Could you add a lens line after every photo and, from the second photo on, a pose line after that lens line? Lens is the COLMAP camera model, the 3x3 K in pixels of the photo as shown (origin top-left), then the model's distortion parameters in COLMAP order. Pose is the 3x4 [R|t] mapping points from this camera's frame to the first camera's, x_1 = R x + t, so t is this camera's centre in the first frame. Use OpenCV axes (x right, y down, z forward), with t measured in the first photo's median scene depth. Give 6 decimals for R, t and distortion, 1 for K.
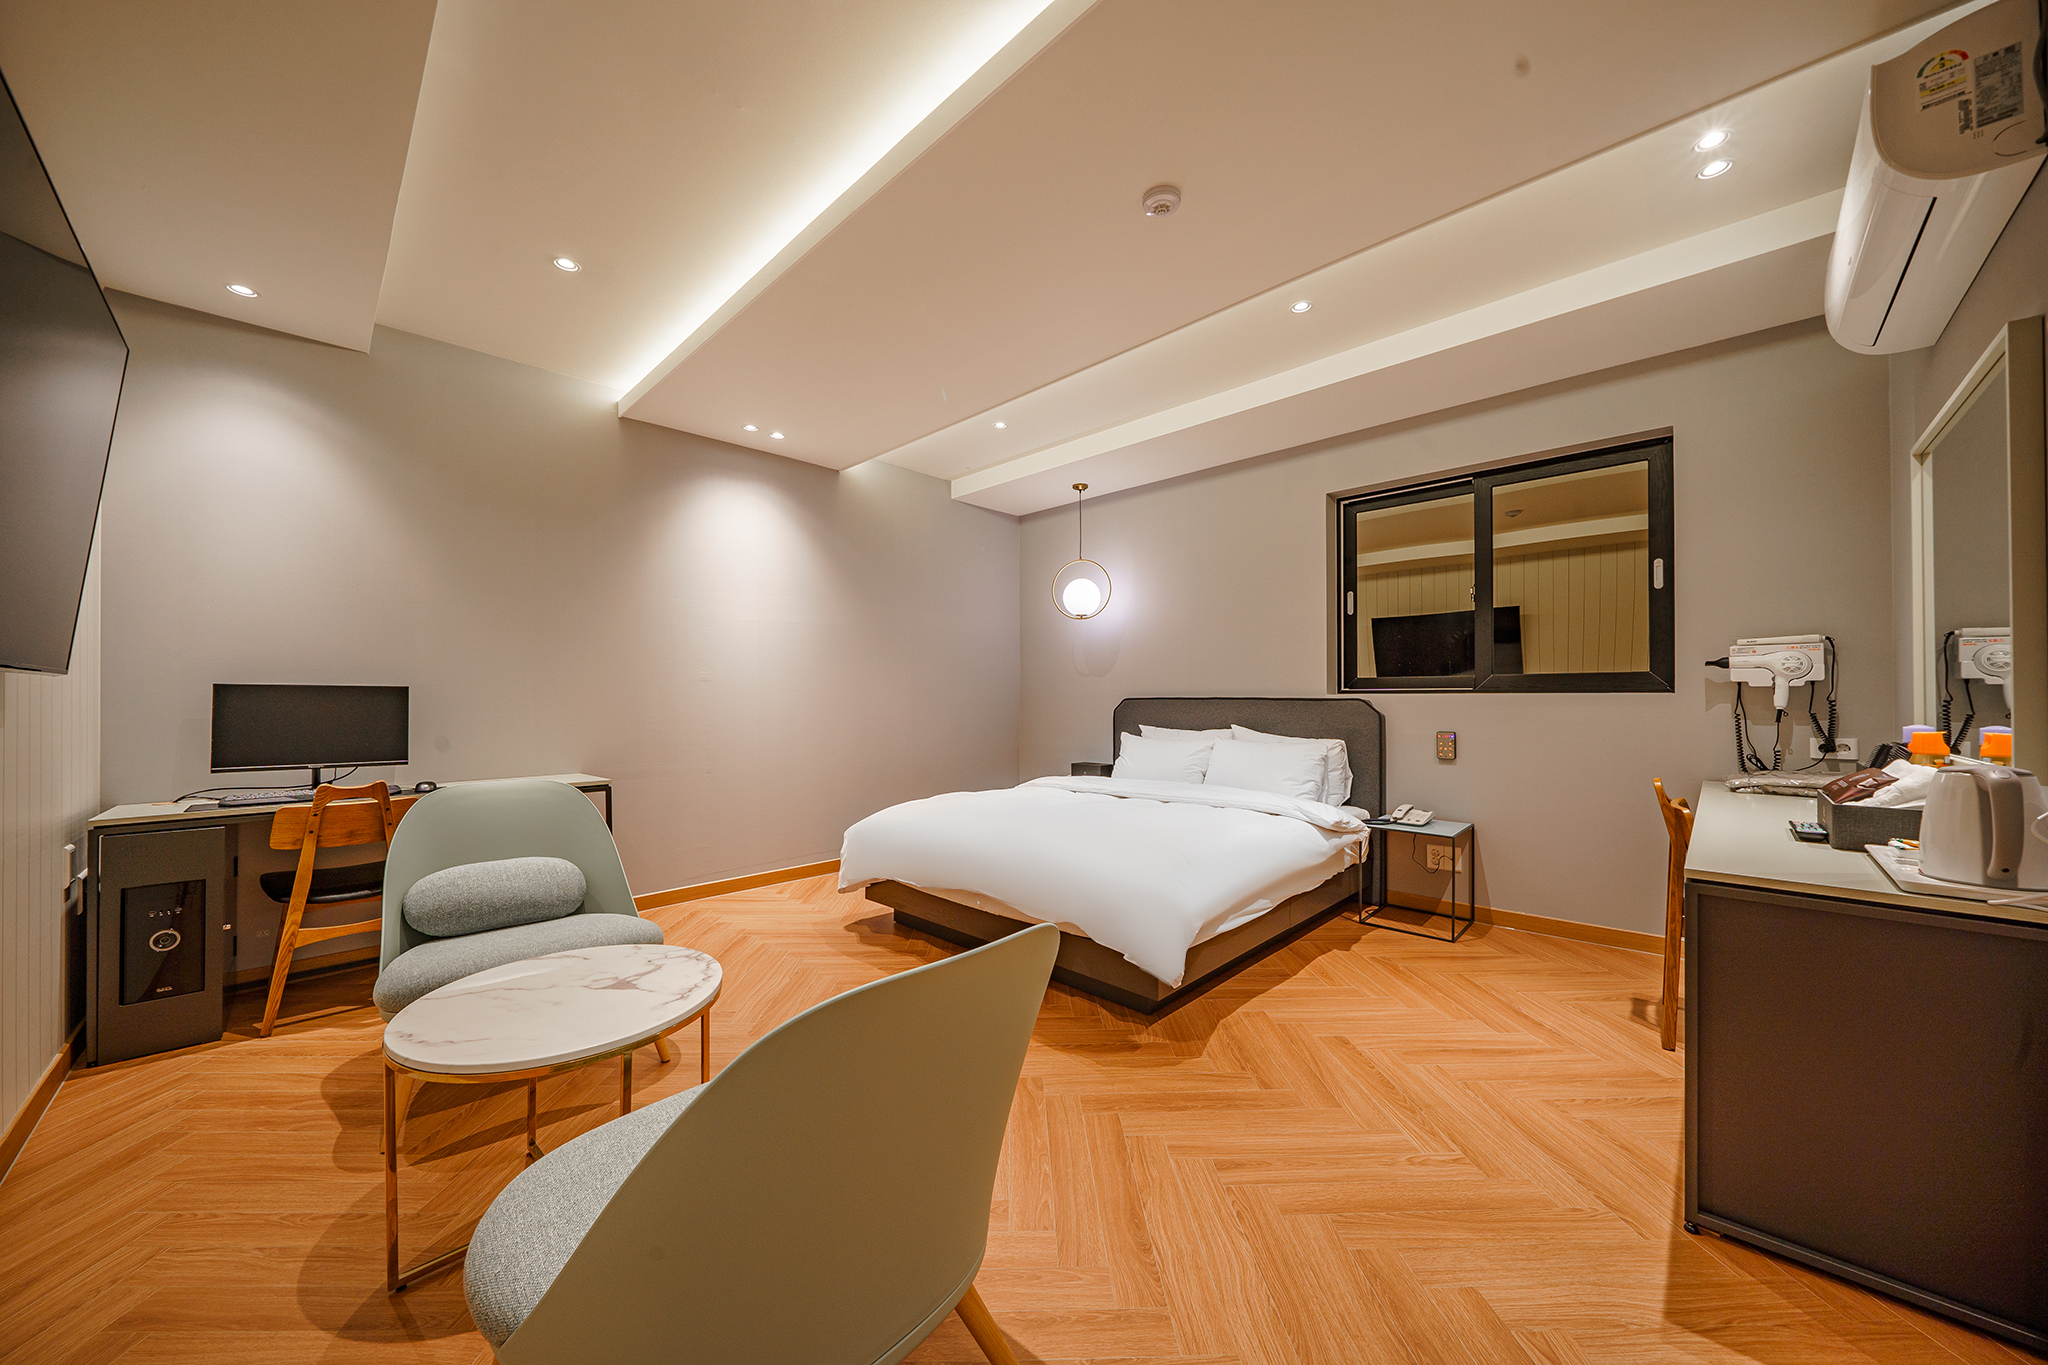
lens RADIAL K [[710.7, 0, 1022.4], [0, 710.7, 693.6], [0, 0, 1]] dist [0.000309, 0.000202]
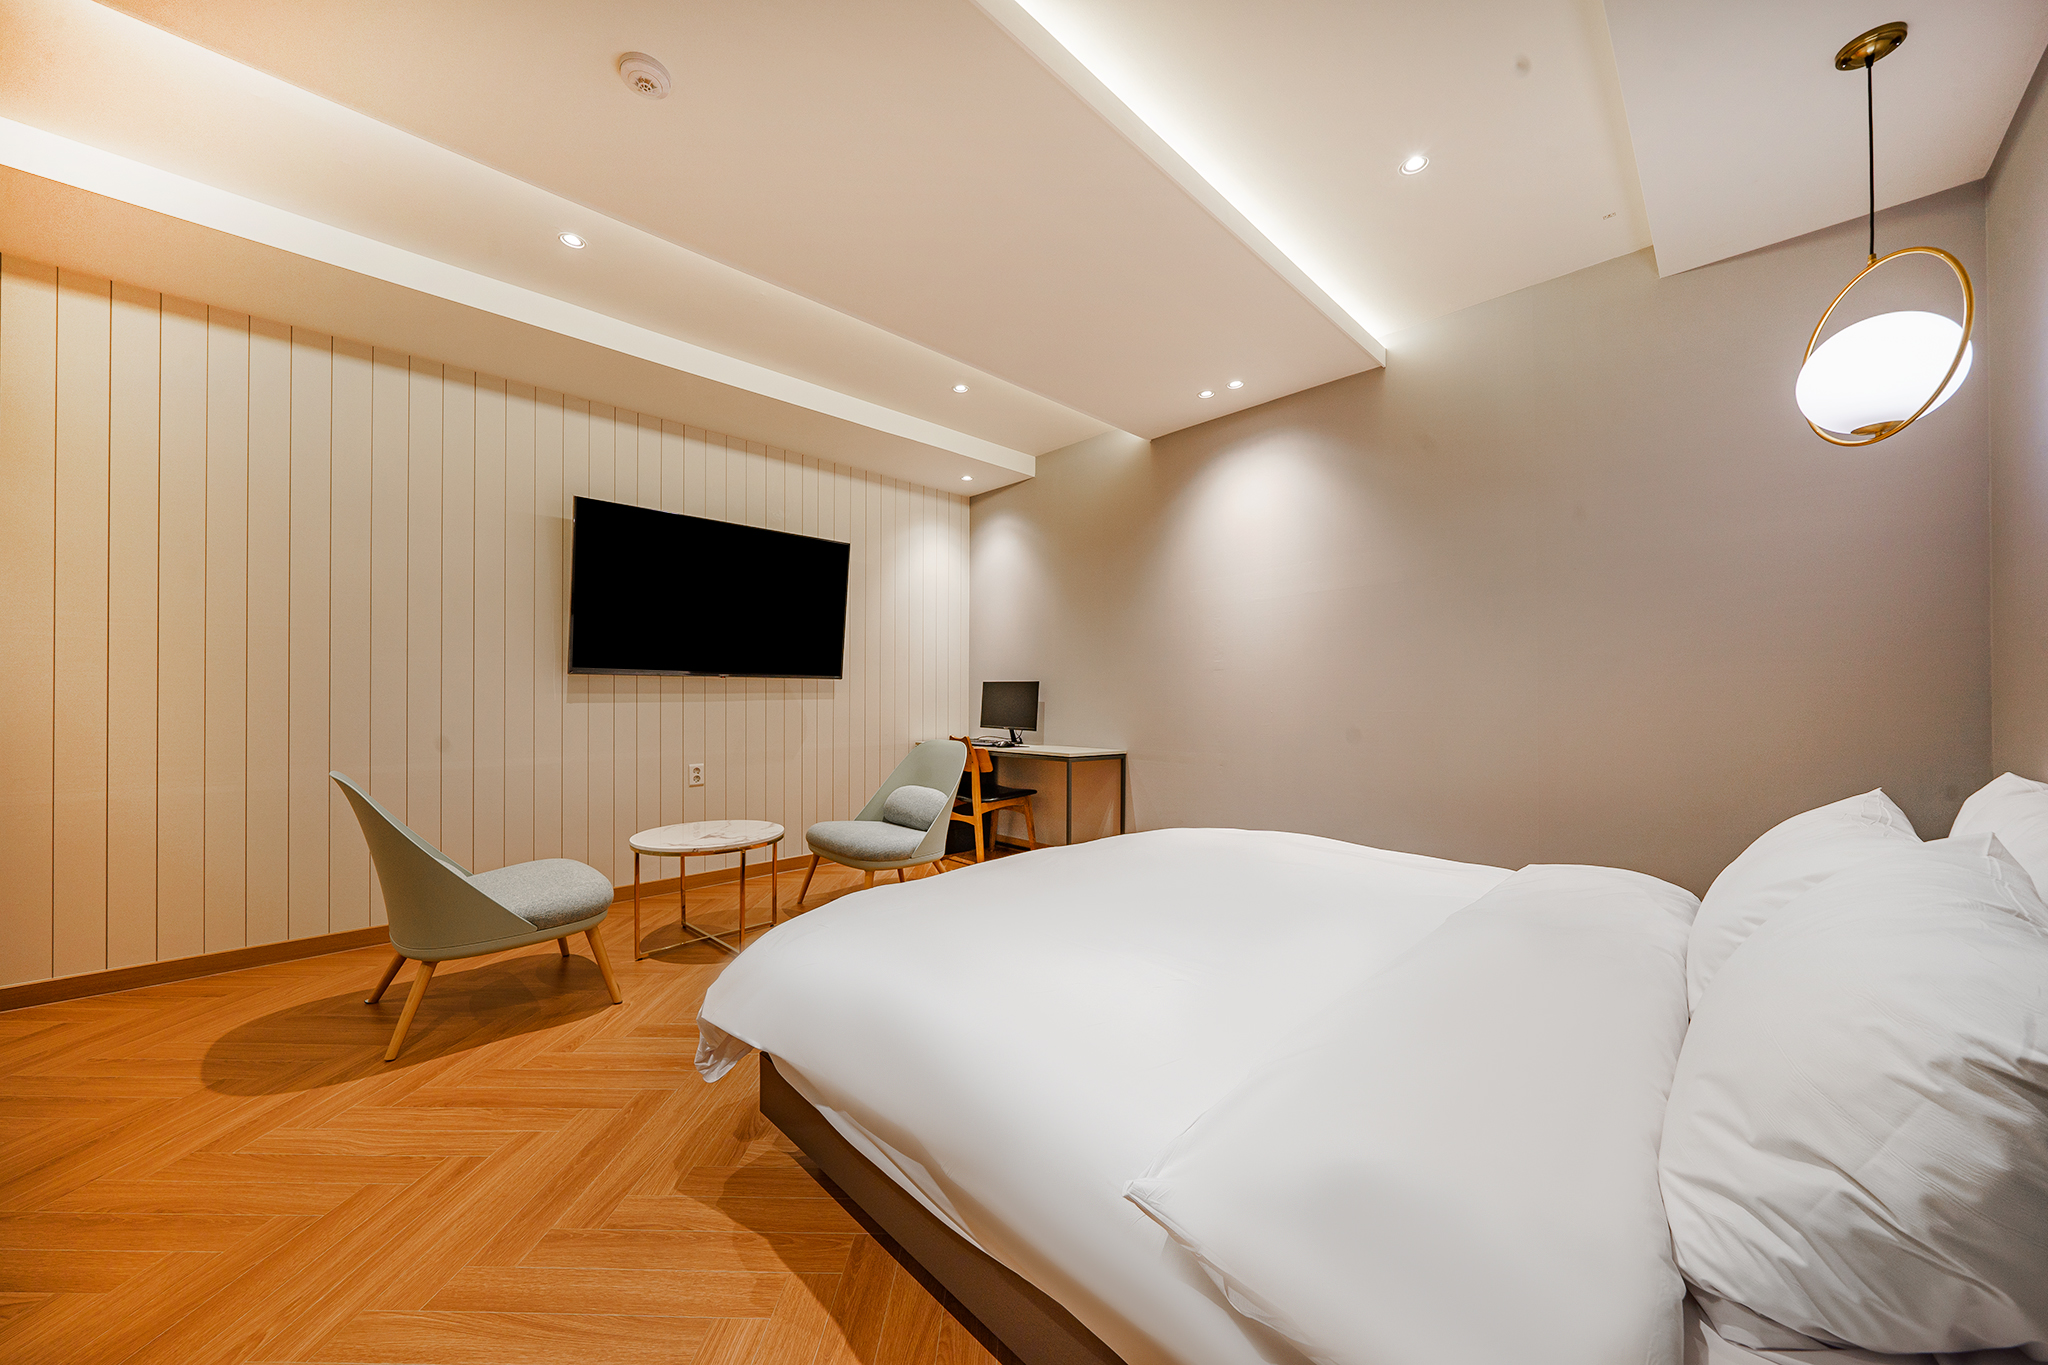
lens RADIAL K [[710.7, 0, 1026.8], [0, 710.7, 694.5], [0, 0, 1]] dist [0.000309, 0.000202]
pose [[-0.024889, 0.000254, -0.999690, 1.161290], [0.004740, 0.999989, 0.000136, 0.030832], [0.999679, -0.004735, -0.024890, 1.683370]]
